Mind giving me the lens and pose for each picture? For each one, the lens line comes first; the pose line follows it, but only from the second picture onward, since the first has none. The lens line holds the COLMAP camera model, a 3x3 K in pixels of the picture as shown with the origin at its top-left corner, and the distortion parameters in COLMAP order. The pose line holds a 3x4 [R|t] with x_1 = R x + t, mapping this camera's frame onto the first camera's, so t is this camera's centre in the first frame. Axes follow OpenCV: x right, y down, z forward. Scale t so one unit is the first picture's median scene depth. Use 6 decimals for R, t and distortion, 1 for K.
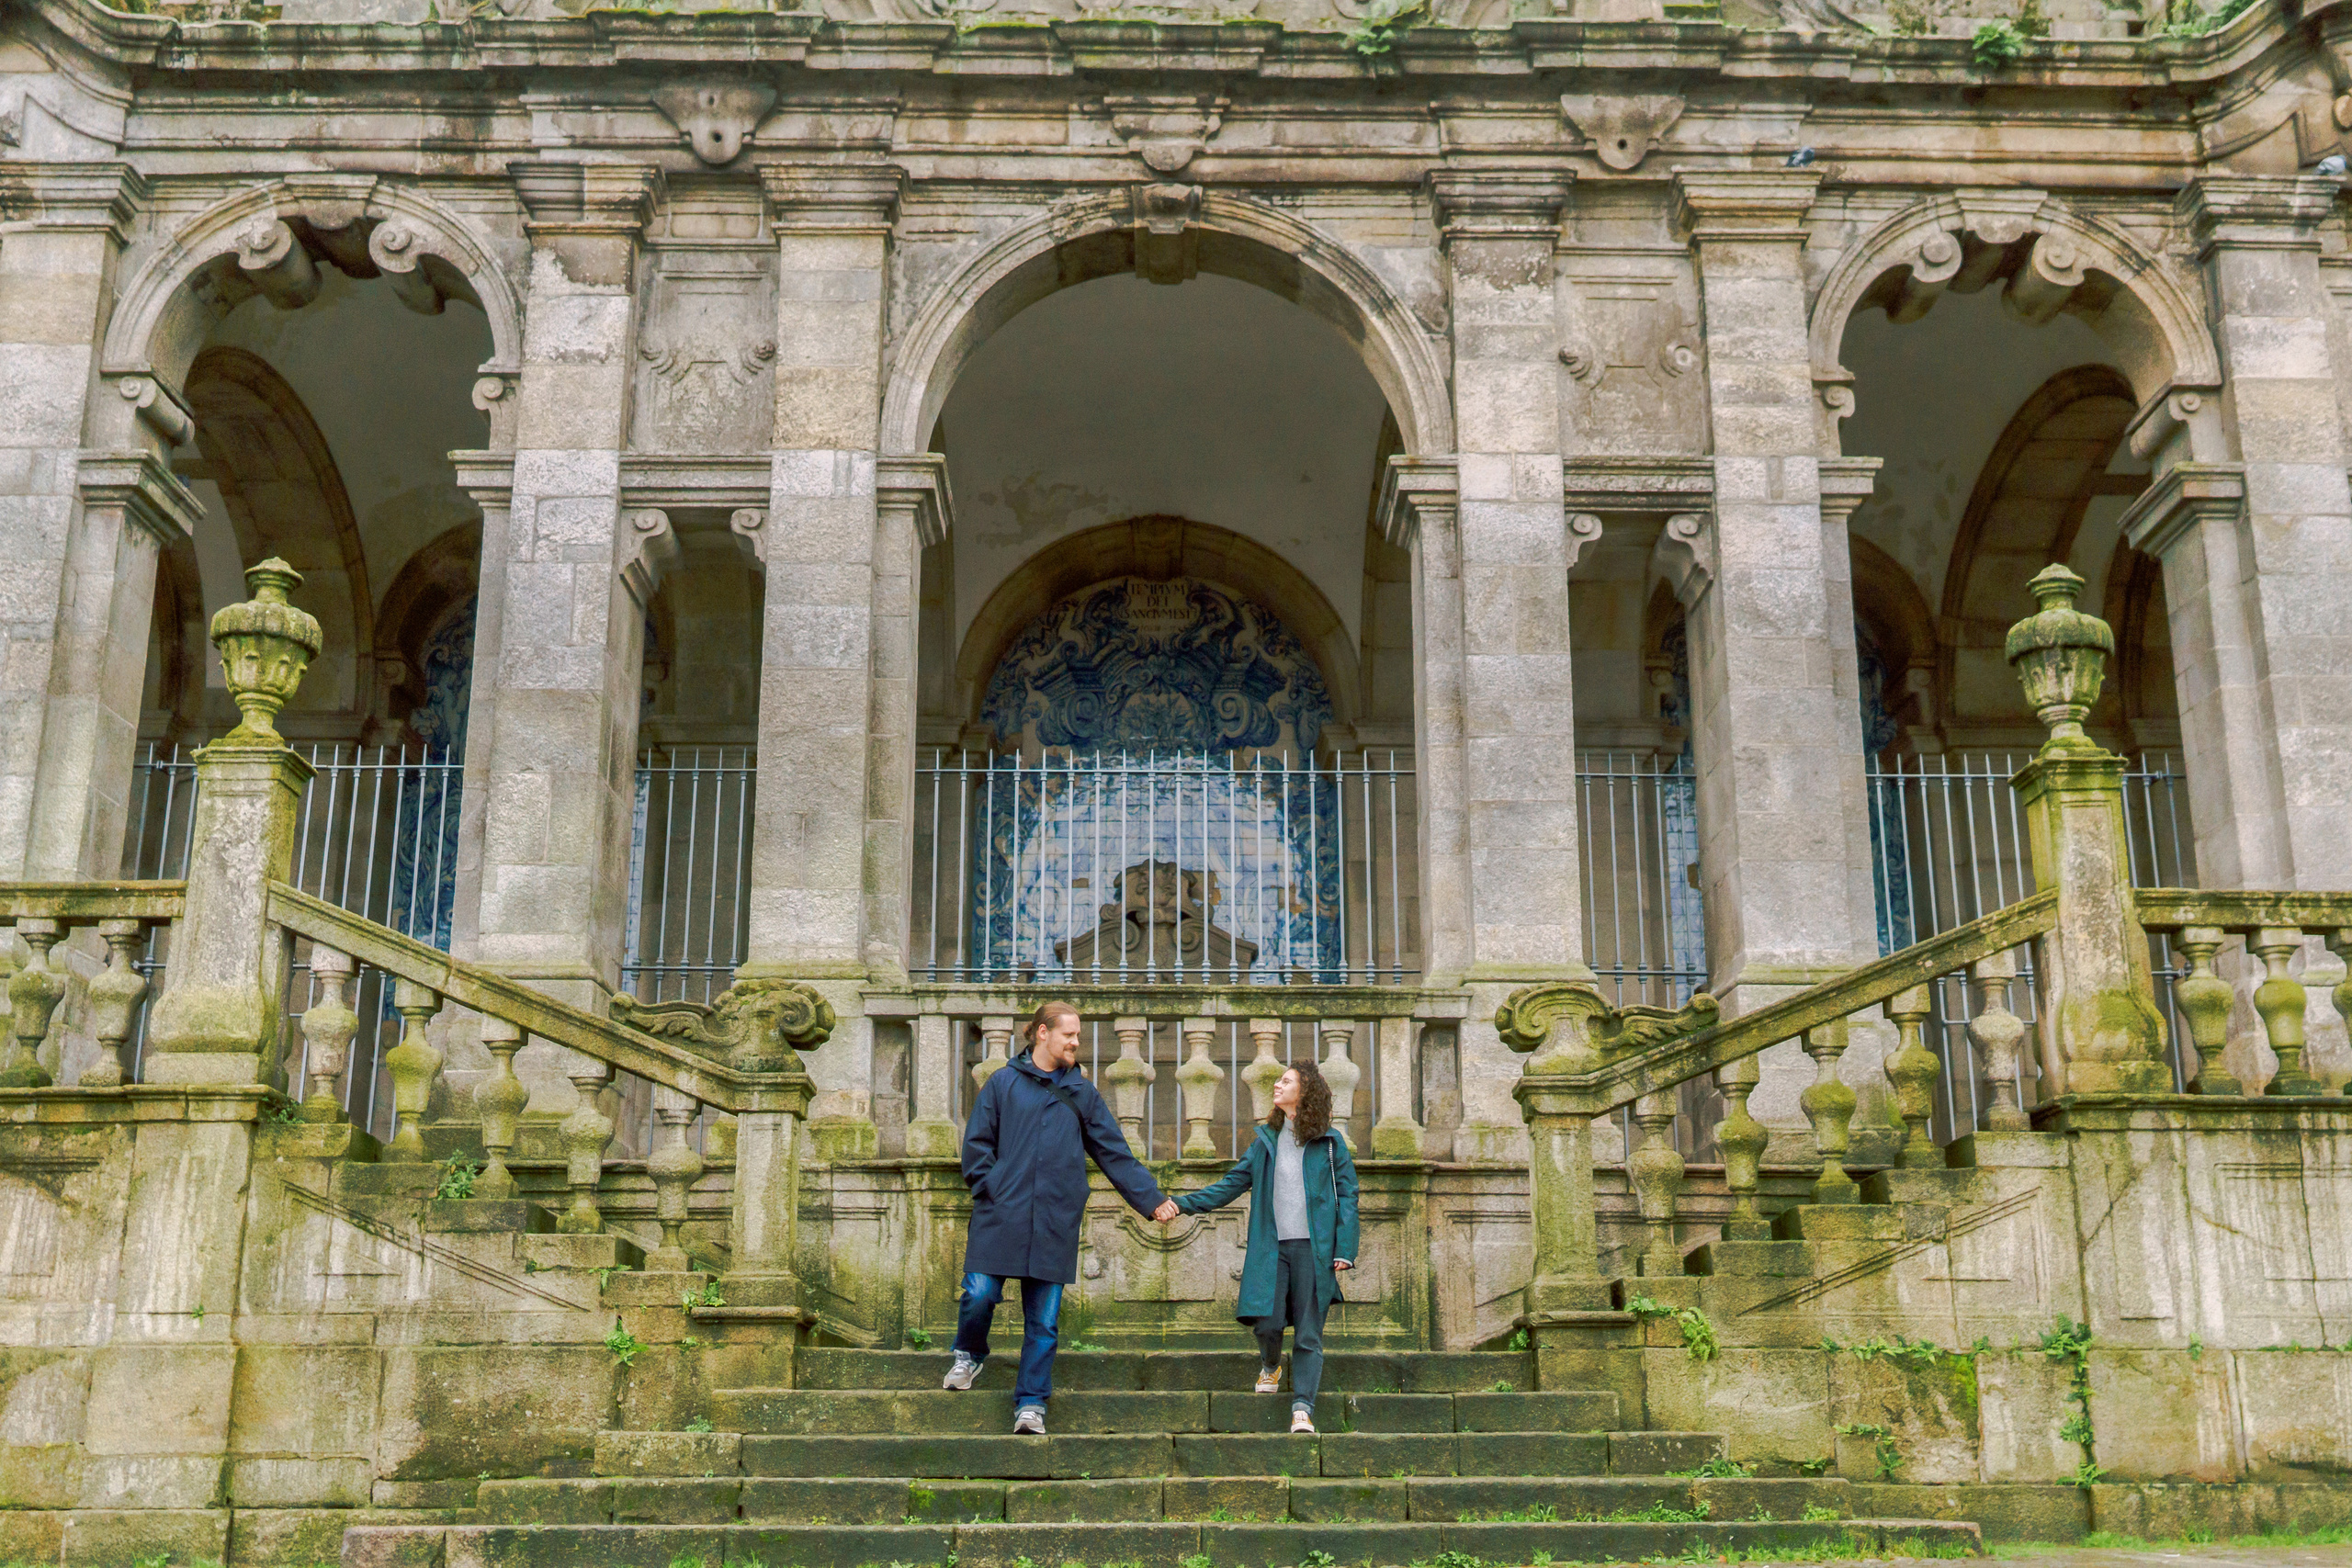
lens RADIAL K [[2454.4, 0, 1176.0], [0, 2454.4, 784.0], [0, 0, 1]] dist [0.002998, 0.003465]
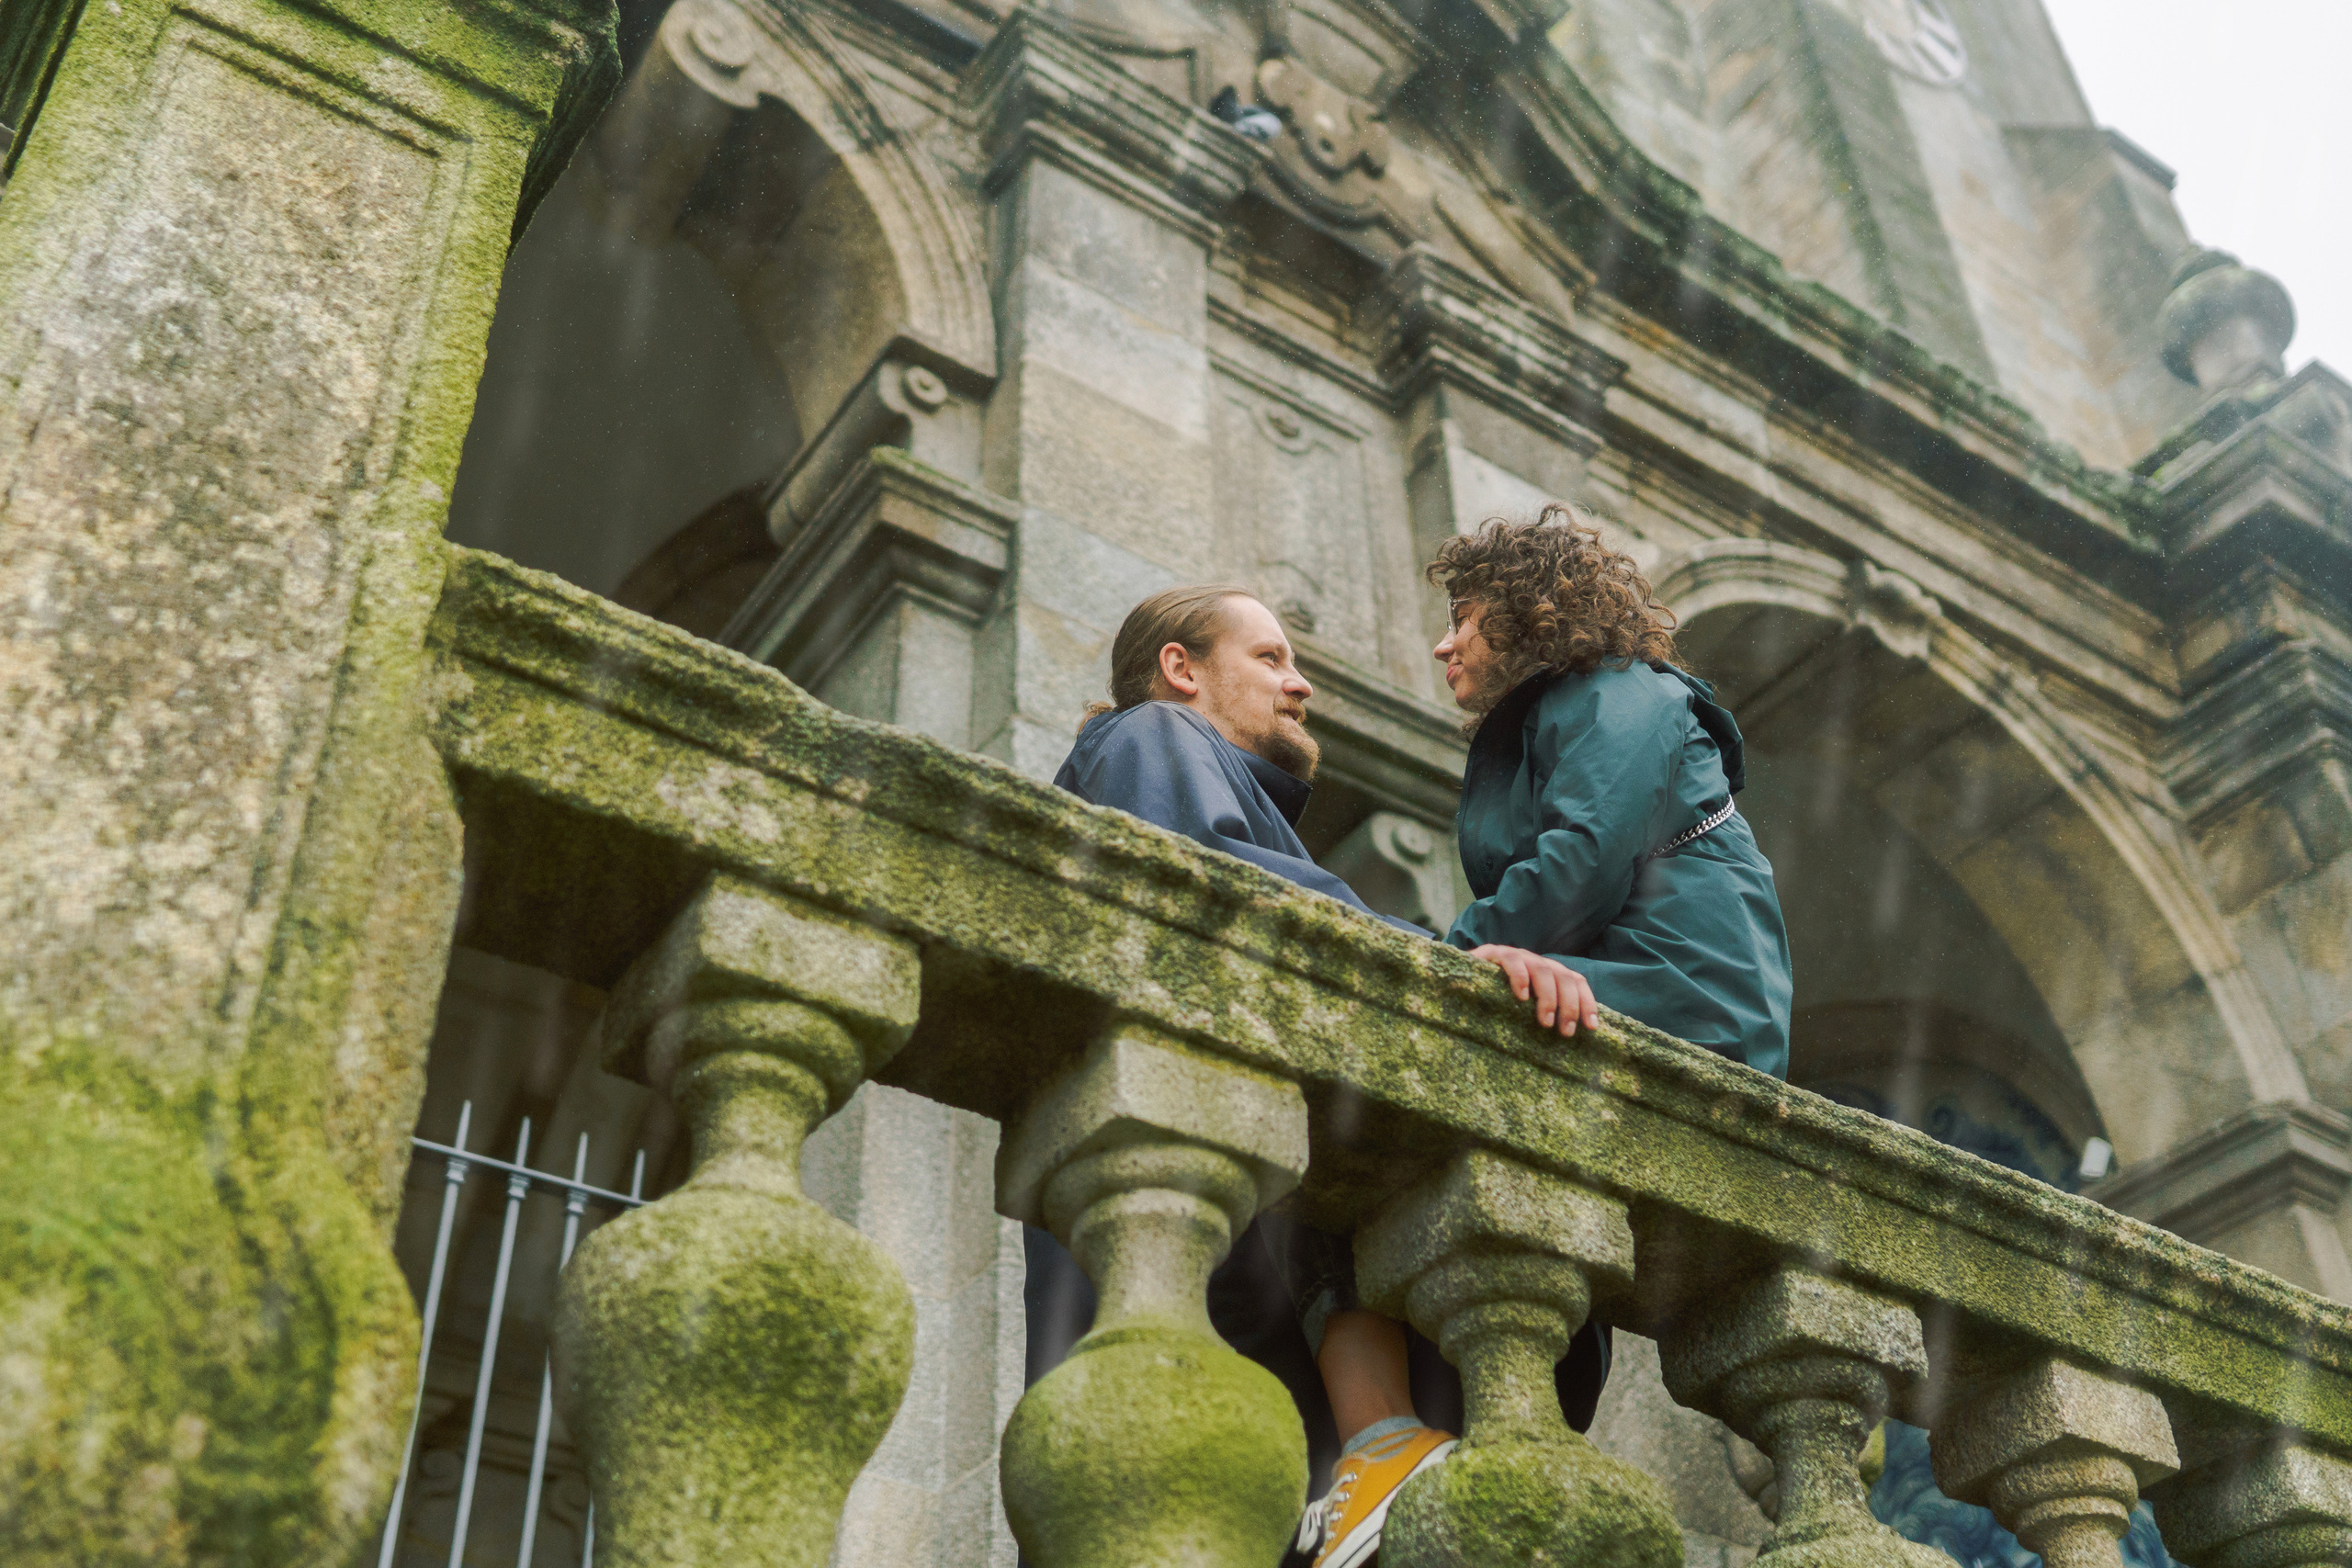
lens RADIAL K [[2454.4, 0, 1176.0], [0, 2454.4, 784.0], [0, 0, 1]] dist [0.002998, 0.003465]
pose [[0.823209, 0.344942, 0.450935, 0.283717], [-0.130883, 0.888174, -0.440474, 0.092825], [-0.552447, 0.303582, 0.776299, 0.673330]]
